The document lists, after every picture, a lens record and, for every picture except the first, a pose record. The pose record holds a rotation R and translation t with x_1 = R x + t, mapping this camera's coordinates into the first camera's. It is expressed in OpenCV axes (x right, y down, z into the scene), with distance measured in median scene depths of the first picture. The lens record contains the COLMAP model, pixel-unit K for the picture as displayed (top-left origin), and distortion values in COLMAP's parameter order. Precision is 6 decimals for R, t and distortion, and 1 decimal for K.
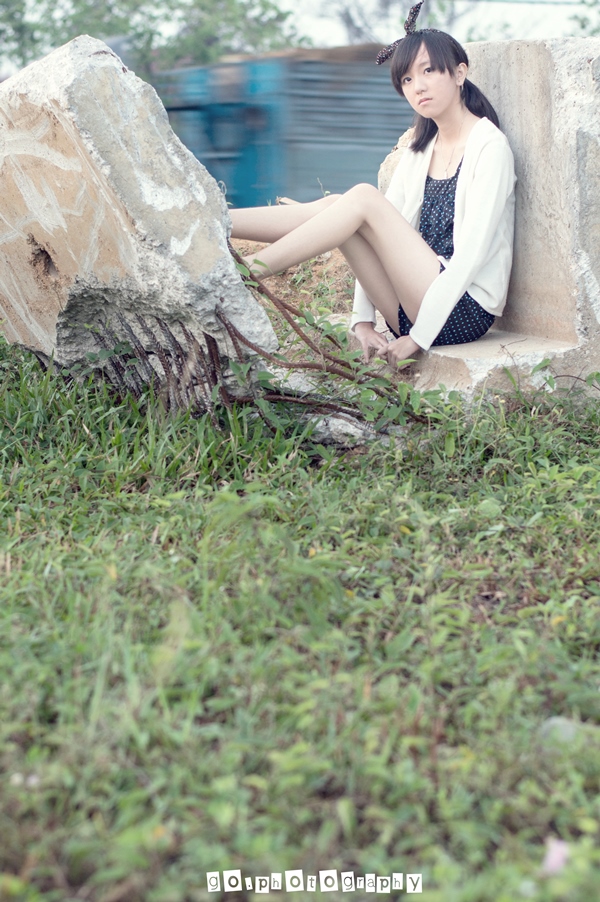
lens RADIAL K [[2198.1, 0, 300.0], [0, 2198.1, 451.0], [0, 0, 1]] dist [-0.088481, -0.225756]
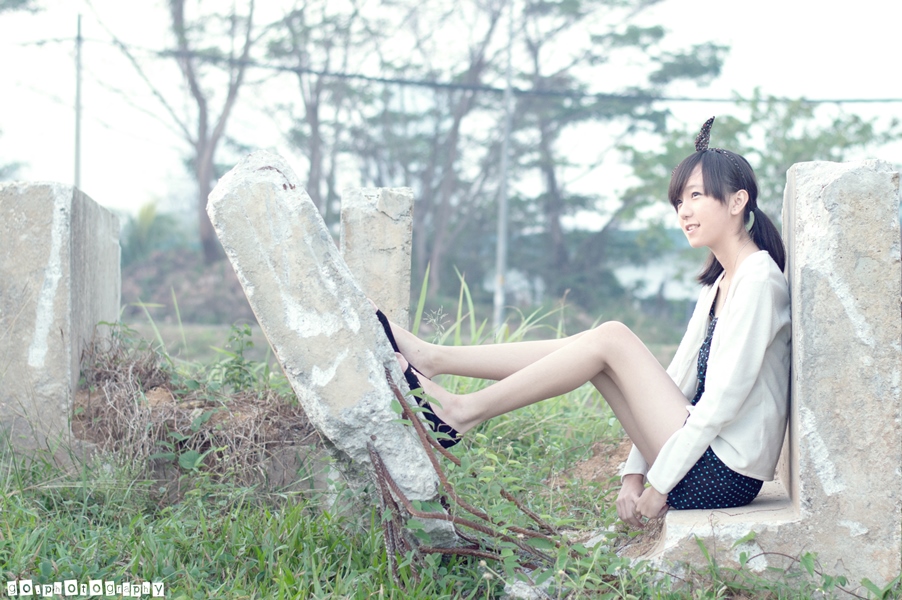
lens RADIAL K [[2198.1, 0, 451.0], [0, 2198.1, 300.0], [0, 0, 1]] dist [-0.088481, -0.225756]
pose [[0.916352, 0.039037, -0.398467, 0.358122], [-0.090987, 0.989500, -0.112302, -0.025943], [0.389899, 0.139163, 0.910282, 0.173318]]
